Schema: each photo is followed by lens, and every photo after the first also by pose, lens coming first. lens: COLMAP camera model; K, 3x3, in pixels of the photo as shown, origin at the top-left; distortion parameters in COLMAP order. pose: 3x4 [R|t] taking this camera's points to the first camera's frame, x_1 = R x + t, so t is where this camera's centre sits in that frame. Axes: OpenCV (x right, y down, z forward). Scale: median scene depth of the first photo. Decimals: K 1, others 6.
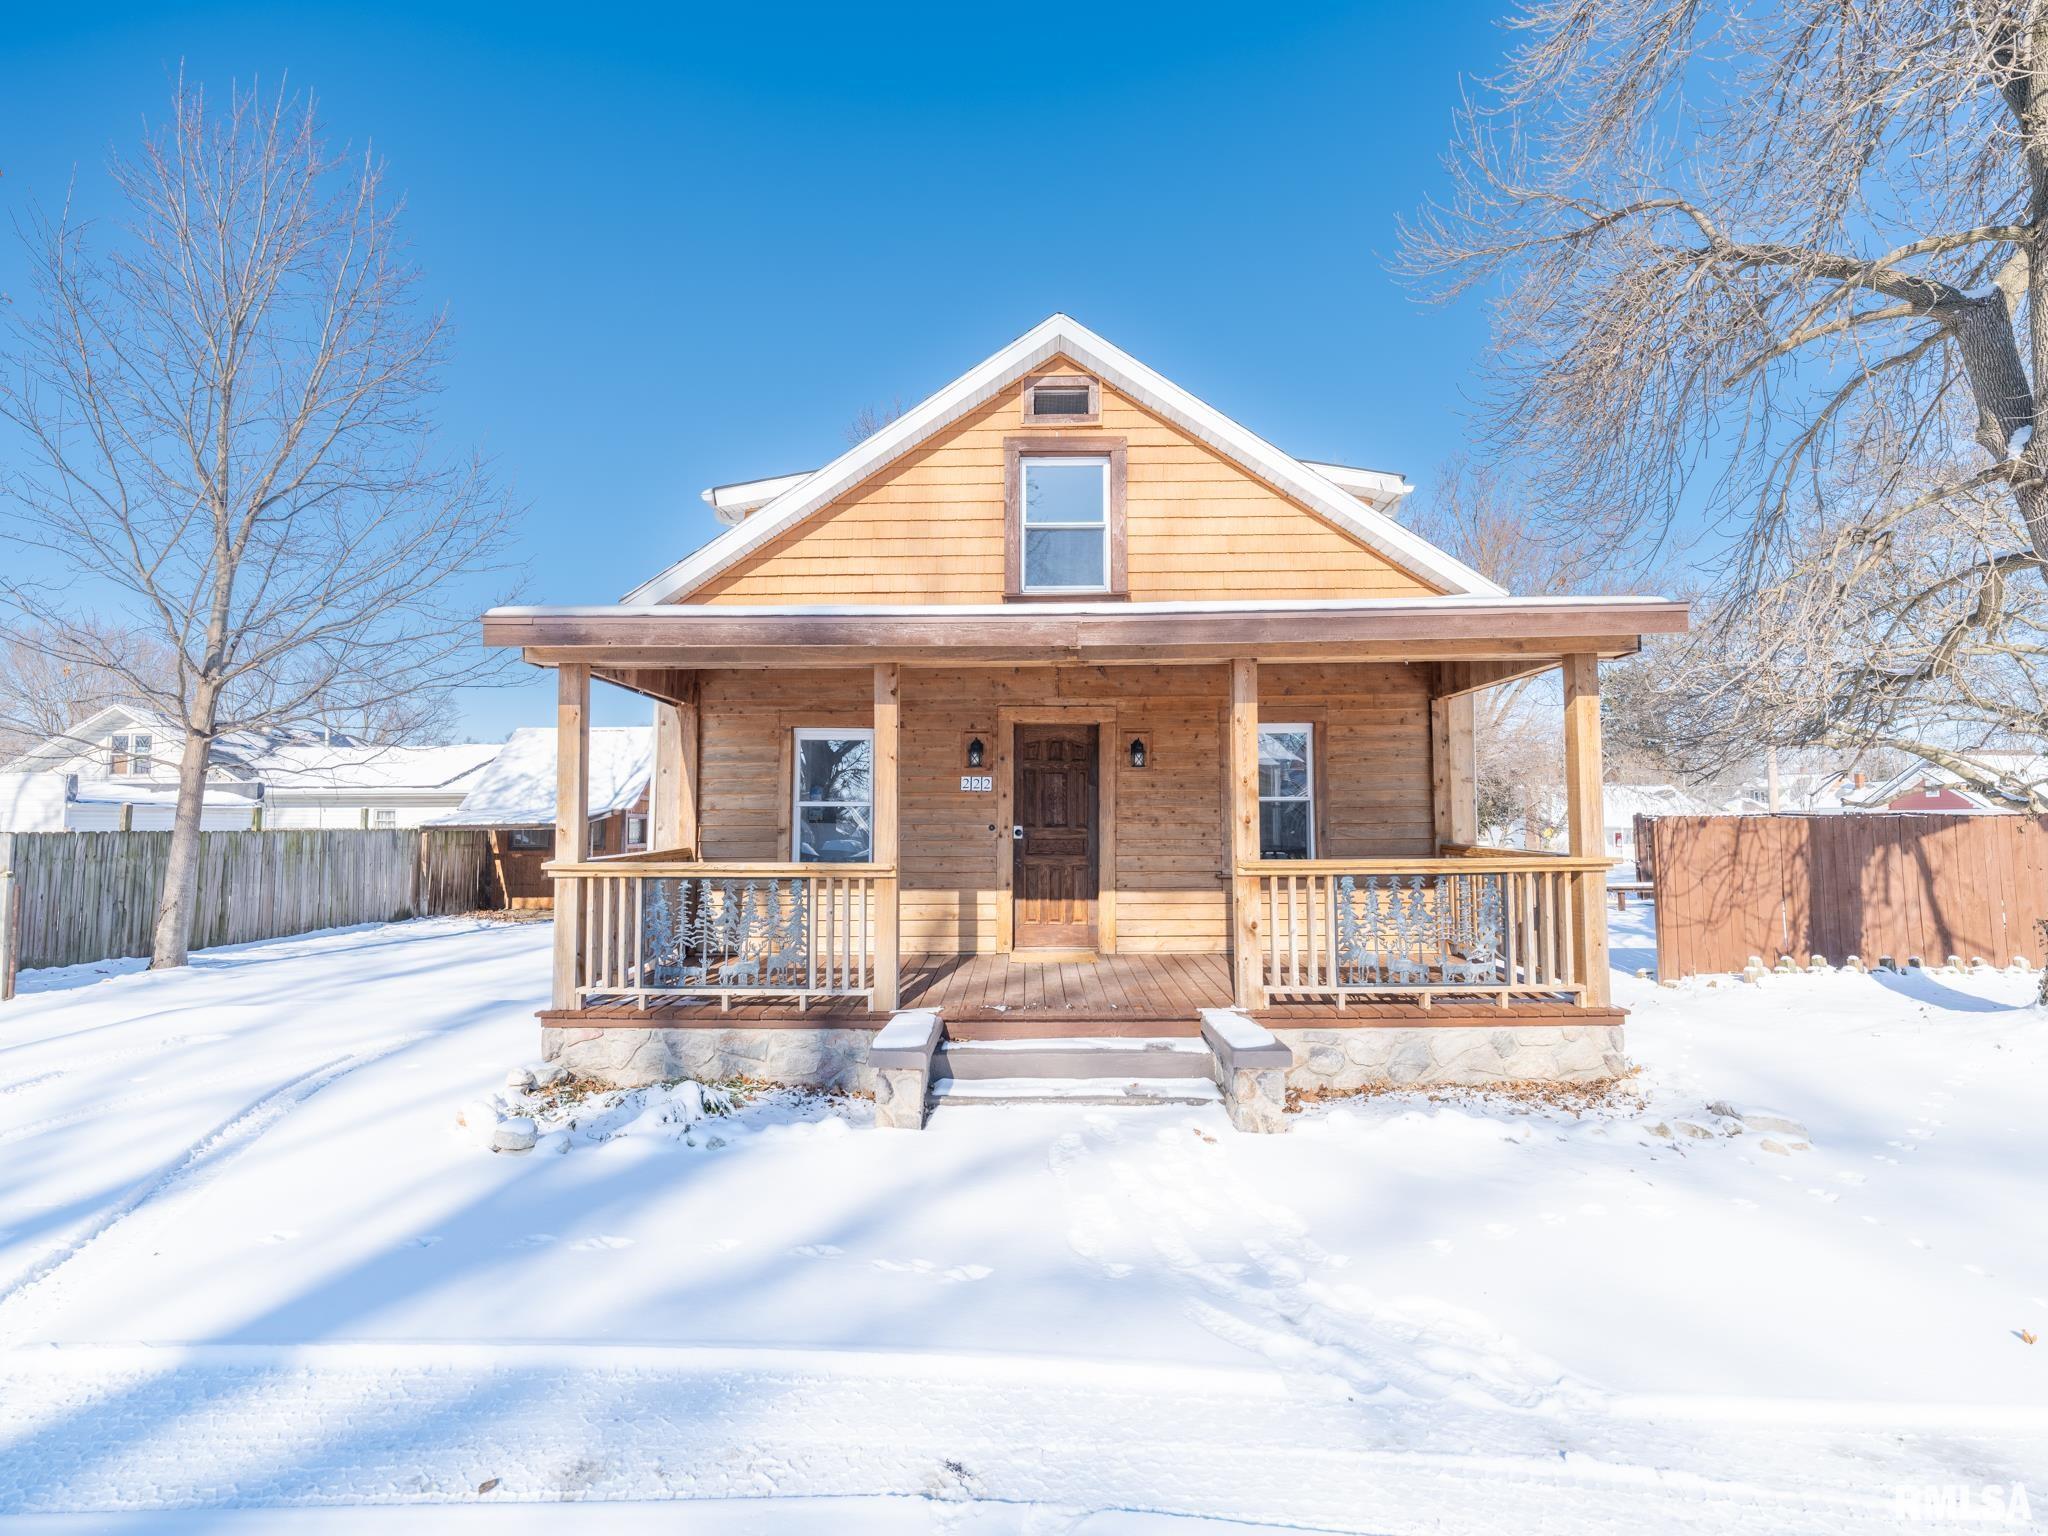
lens RADIAL K [[984.7, 0, 1021.7], [0, 984.7, 771.5], [0, 0, 1]] dist [-0.003630, -0.000215]
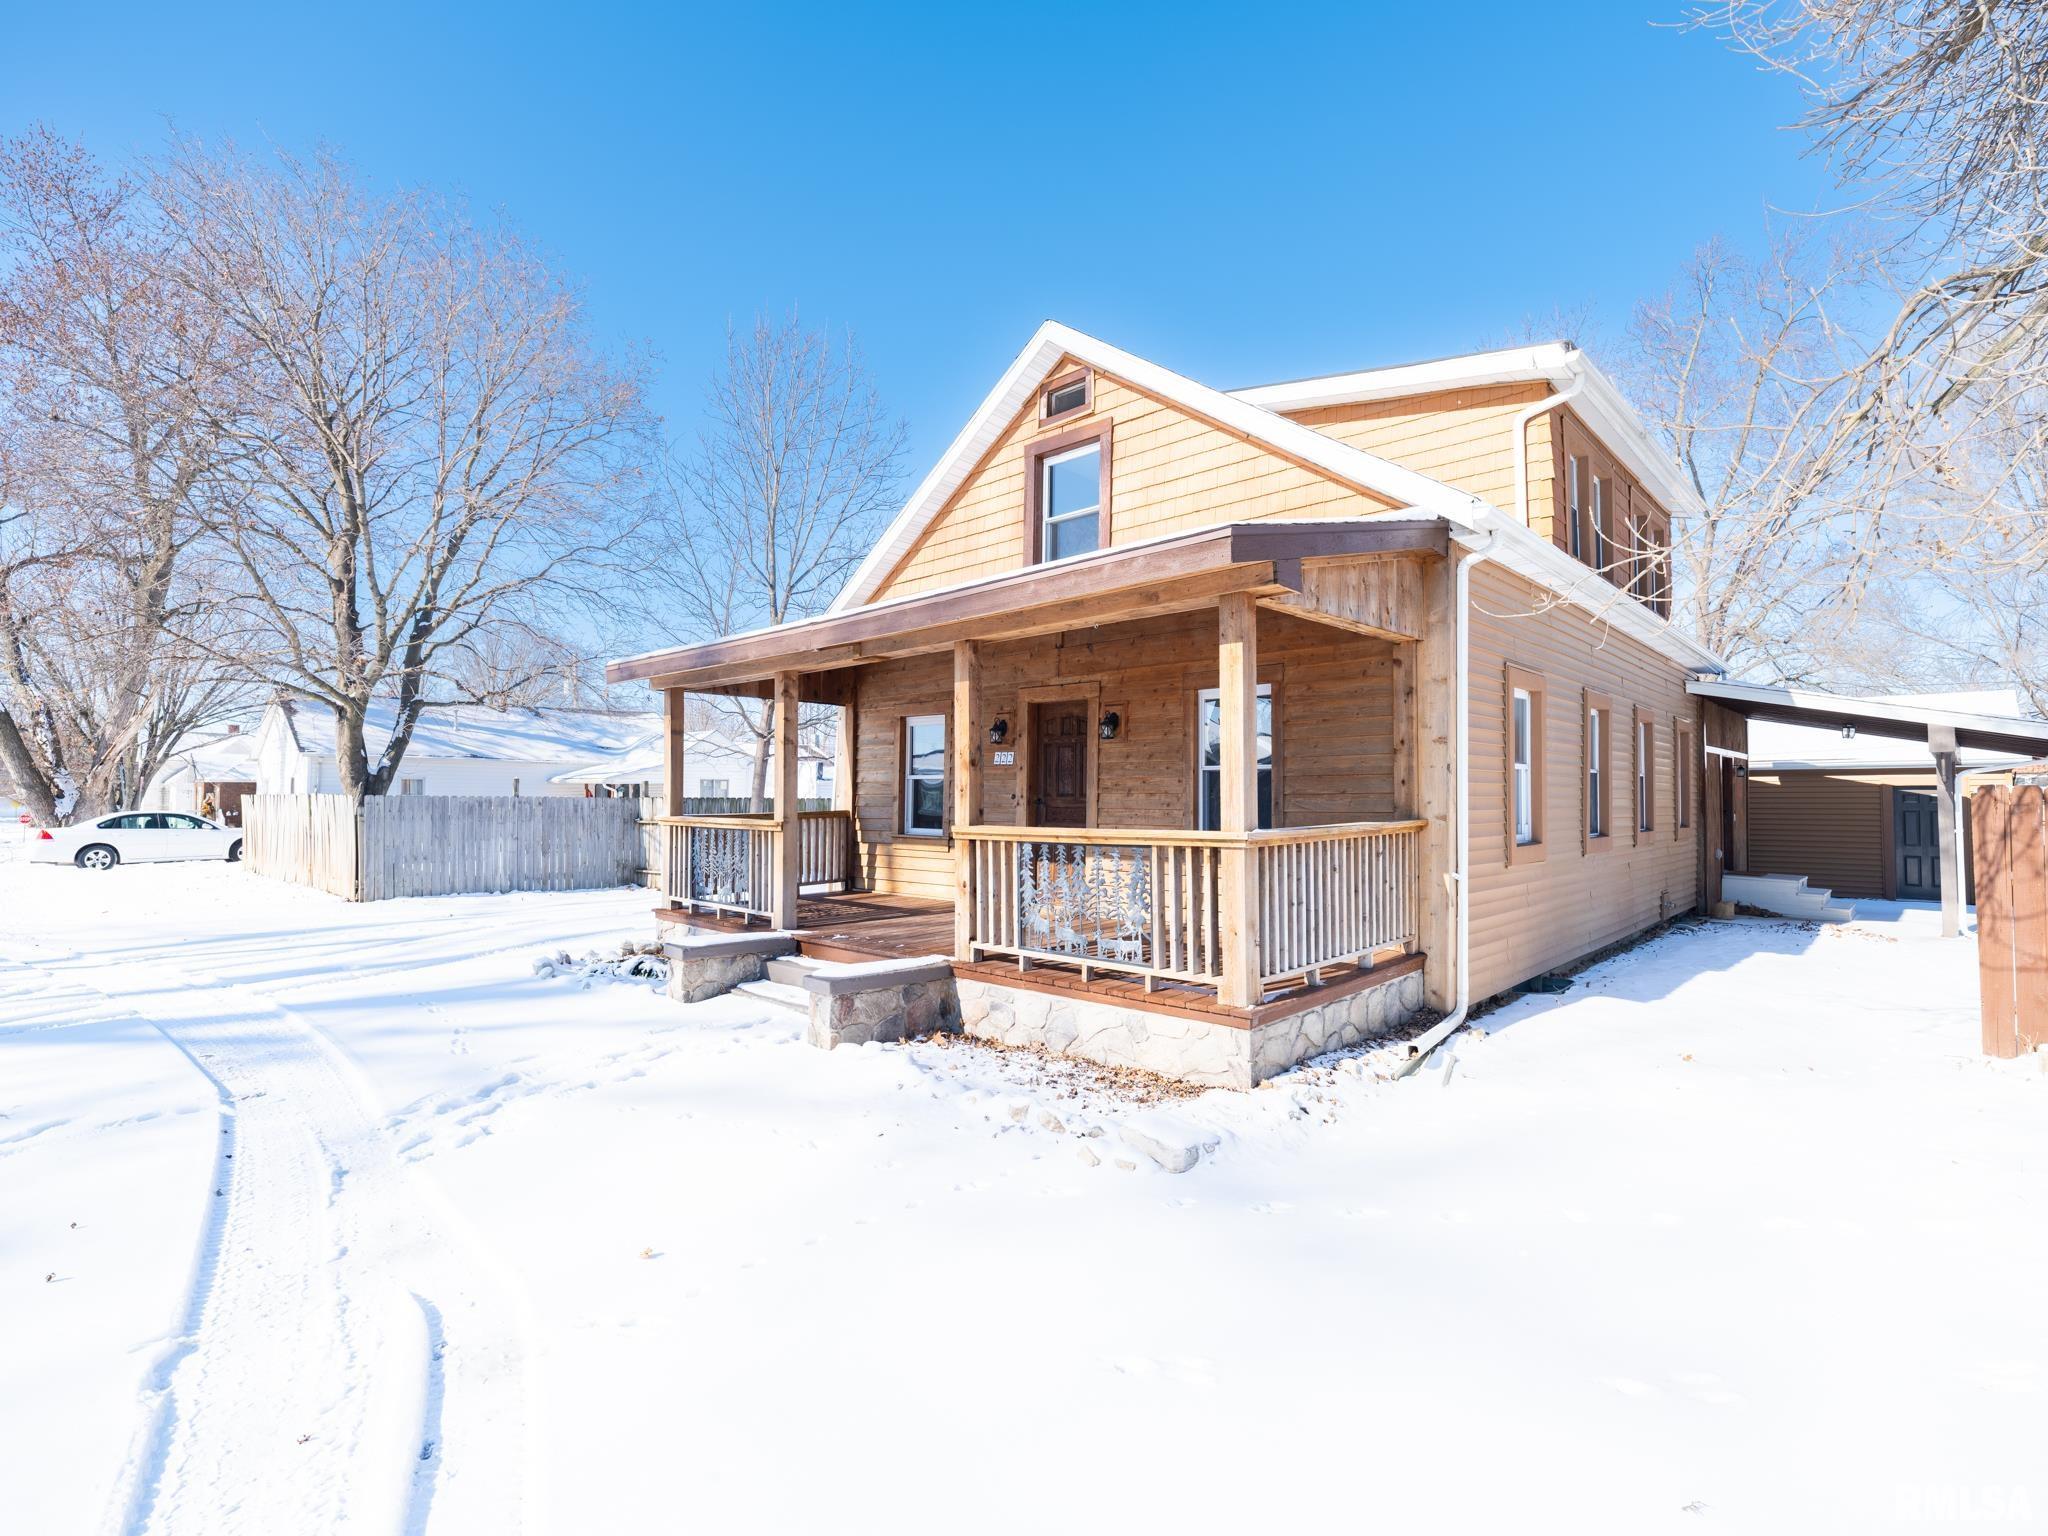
lens RADIAL K [[980.4, 0, 1016.8], [0, 980.4, 773.6], [0, 0, 1]] dist [-0.009444, -0.000609]
pose [[0.726815, -0.010791, -0.686749, 0.746904], [0.030509, 0.999397, 0.016585, 0.011721], [0.686156, -0.033006, 0.726706, 0.181499]]
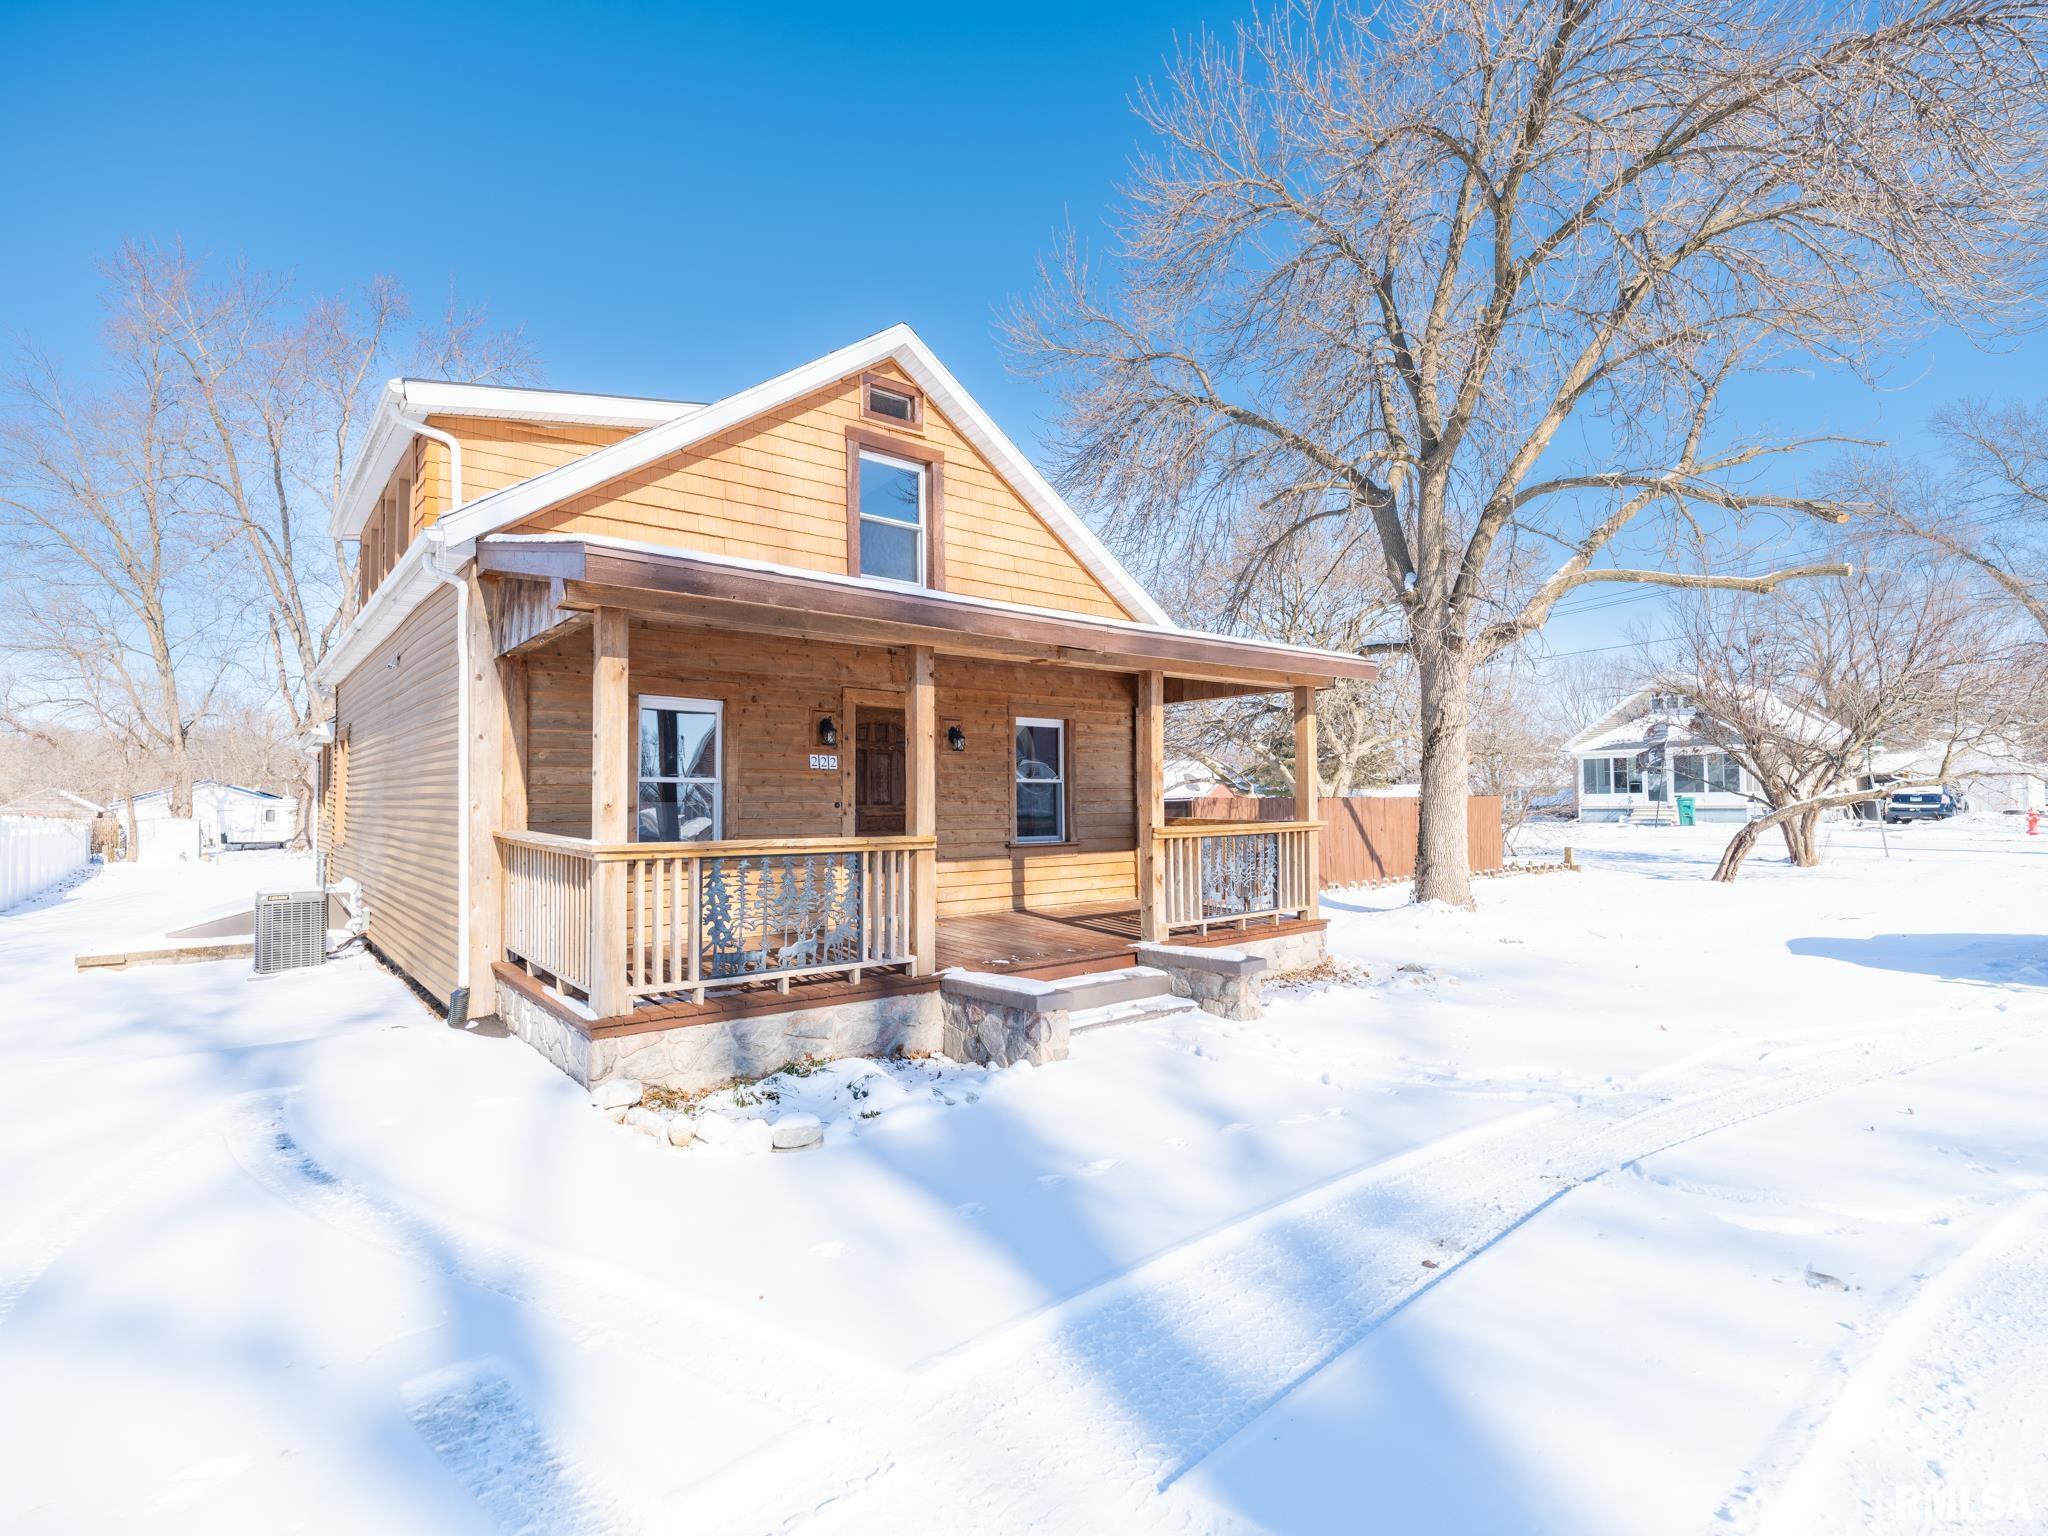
lens RADIAL K [[980.4, 0, 1016.8], [0, 980.4, 773.6], [0, 0, 1]] dist [-0.009444, -0.000609]
pose [[0.766927, 0.018338, 0.641472, -0.541695], [-0.029742, 0.999533, 0.006984, 0.011532], [-0.641045, -0.024435, 0.767115, 0.094883]]
